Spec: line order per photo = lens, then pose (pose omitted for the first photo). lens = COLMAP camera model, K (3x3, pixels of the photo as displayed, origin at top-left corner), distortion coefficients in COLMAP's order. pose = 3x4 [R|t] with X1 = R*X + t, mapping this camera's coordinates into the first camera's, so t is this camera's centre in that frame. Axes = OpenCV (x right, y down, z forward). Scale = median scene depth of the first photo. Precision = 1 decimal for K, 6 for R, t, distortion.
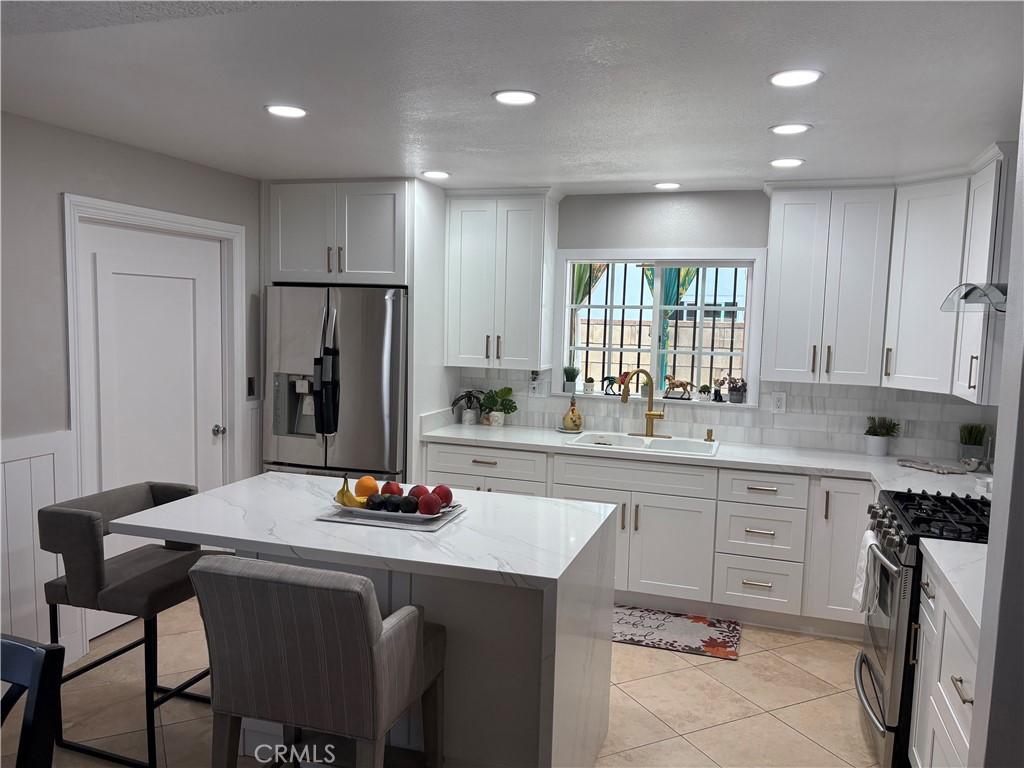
lens RADIAL K [[771.0, 0, 509.0], [0, 771.0, 389.1], [0, 0, 1]] dist [0.061578, -0.074865]
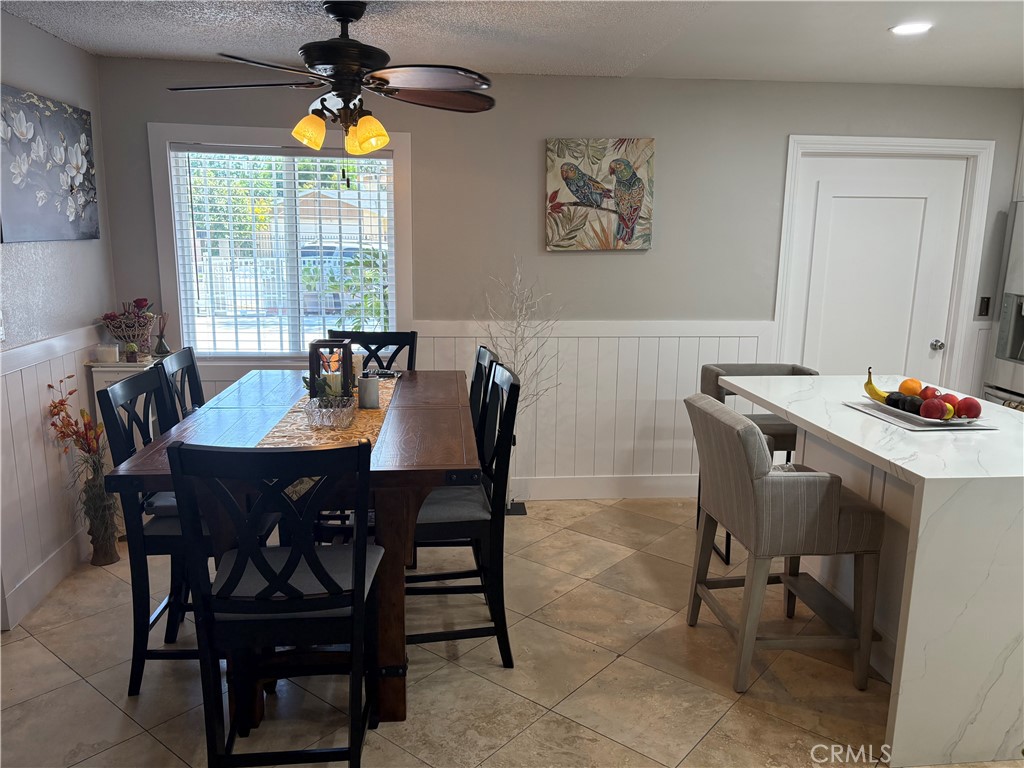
lens RADIAL K [[771.0, 0, 509.0], [0, 771.0, 389.1], [0, 0, 1]] dist [0.061578, -0.074865]
pose [[0.407871, 0.162676, -0.898431, 0.346846], [-0.092377, 0.986303, 0.136649, 0.021487], [0.908354, 0.027260, 0.417312, 0.044986]]
